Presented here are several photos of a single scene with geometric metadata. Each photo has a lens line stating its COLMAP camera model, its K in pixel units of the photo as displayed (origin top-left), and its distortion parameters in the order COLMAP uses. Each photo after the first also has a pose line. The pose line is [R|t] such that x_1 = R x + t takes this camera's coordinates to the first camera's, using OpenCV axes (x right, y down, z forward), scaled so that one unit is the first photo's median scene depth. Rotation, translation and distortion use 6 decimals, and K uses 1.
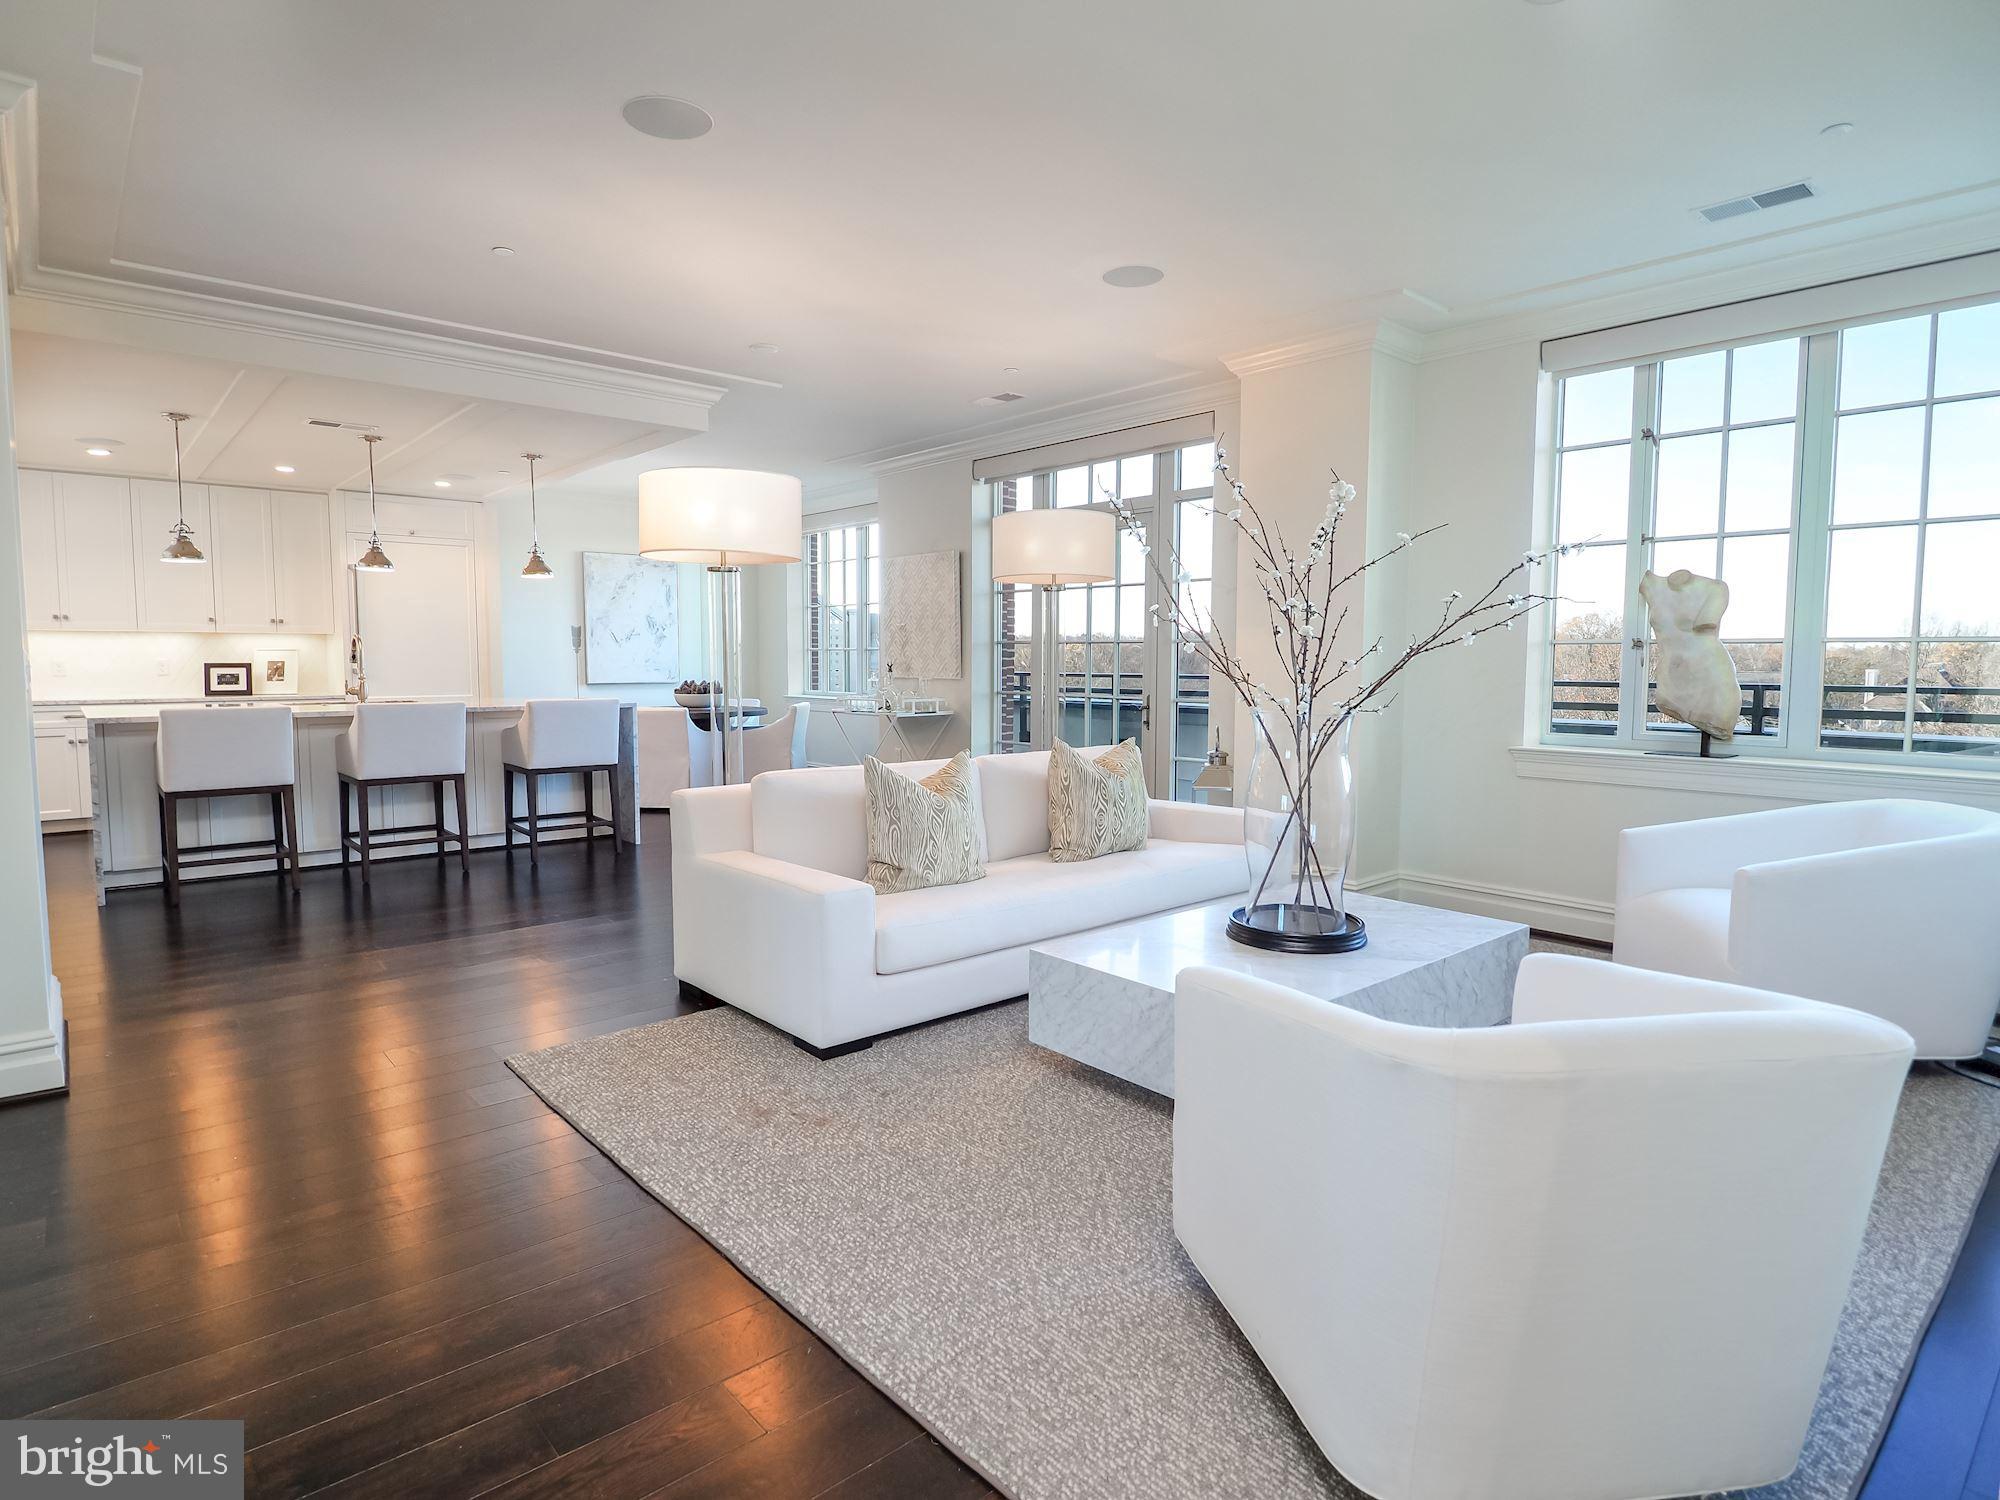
lens RADIAL K [[1099.9, 0, 1005.4], [0, 1099.9, 746.3], [0, 0, 1]] dist [-0.007926, -0.006591]
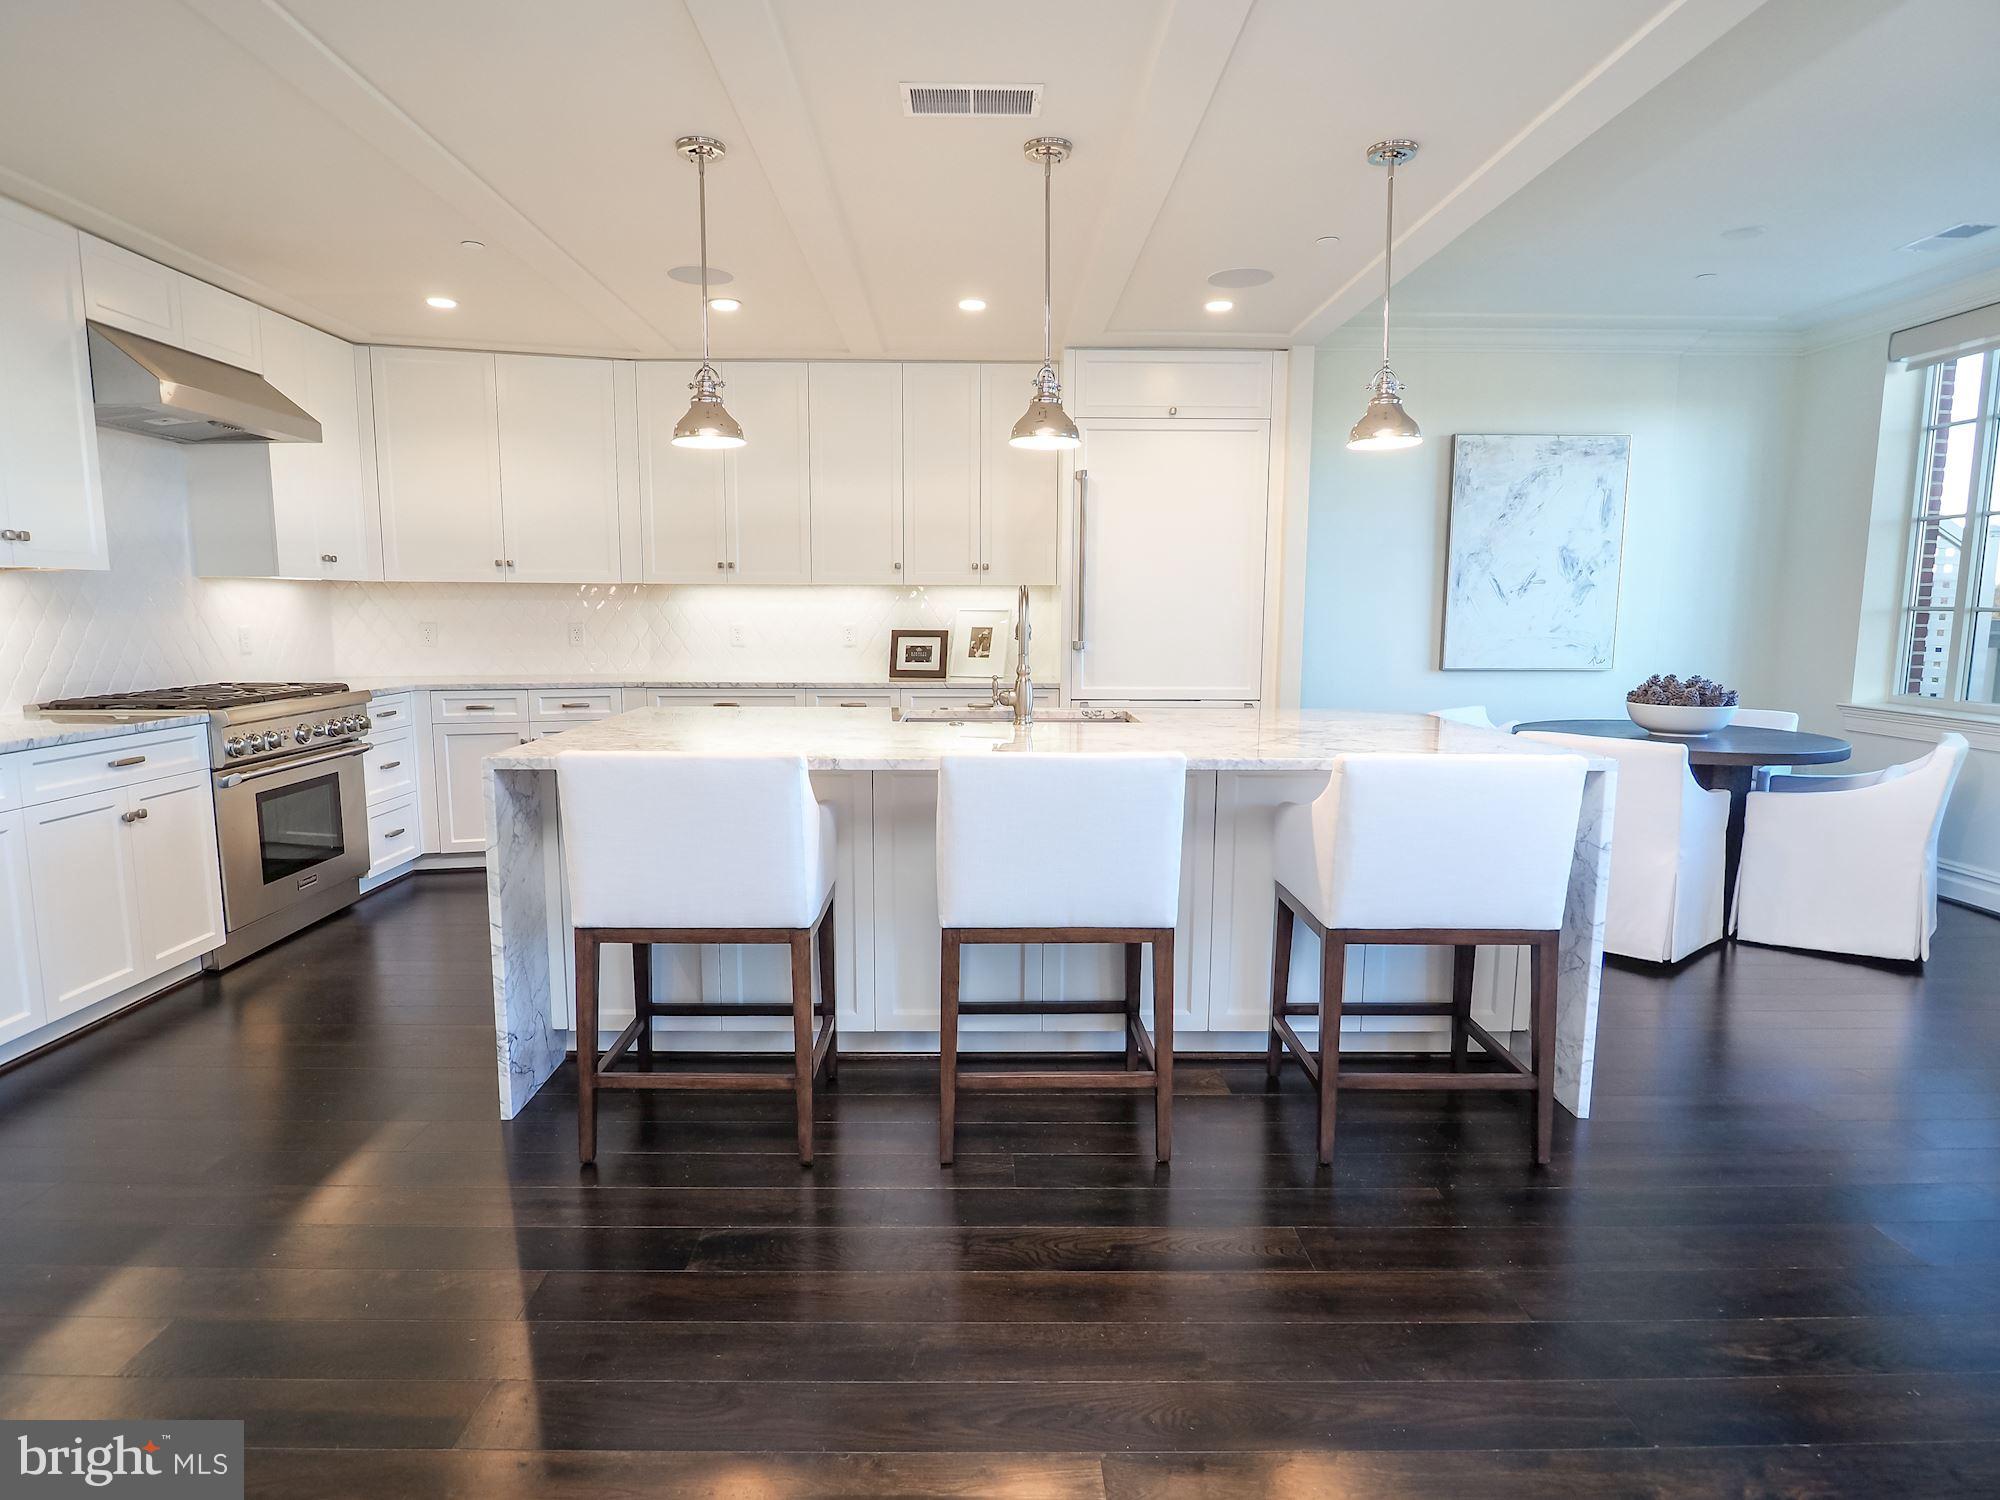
lens RADIAL K [[1099.9, 0, 995.2], [0, 1099.9, 743.9], [0, 0, 1]] dist [-0.007926, -0.006591]
pose [[0.754983, 0.081076, -0.650713, -0.286483], [-0.054579, 0.996653, 0.060854, -0.063451], [0.653469, -0.010428, 0.756881, 0.653609]]
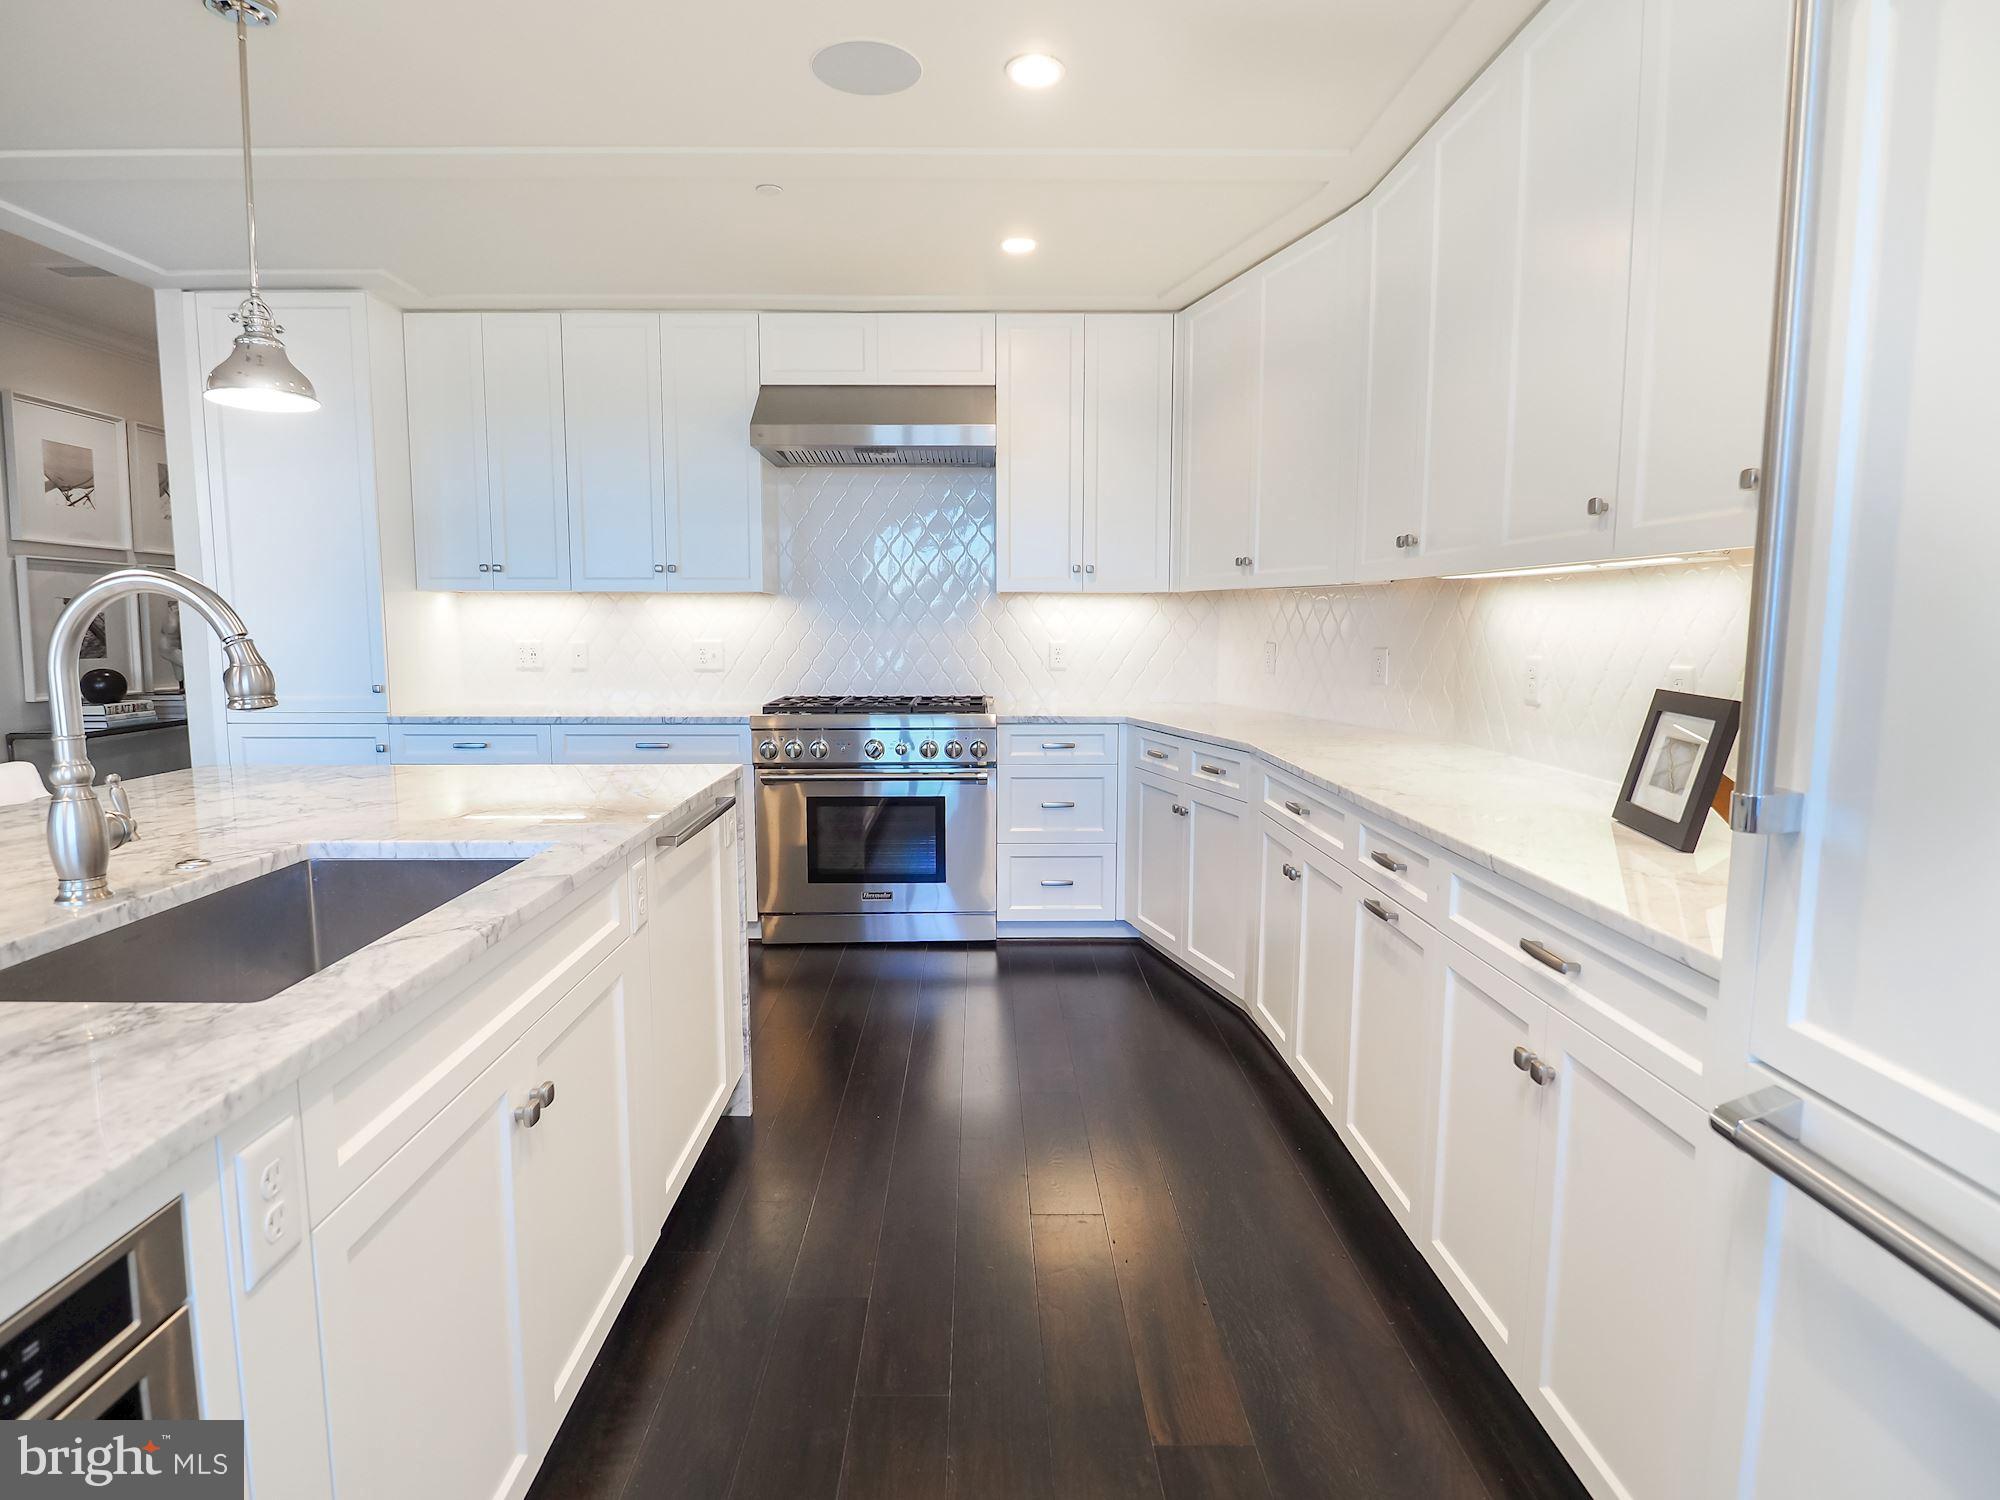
lens RADIAL K [[1099.9, 0, 994.8], [0, 1099.9, 747.0], [0, 0, 1]] dist [-0.007926, -0.006591]
pose [[-0.650477, 0.086071, -0.754633, -0.567417], [-0.062684, 0.984085, 0.166273, -0.120128], [0.756935, 0.155460, -0.634730, 1.323098]]
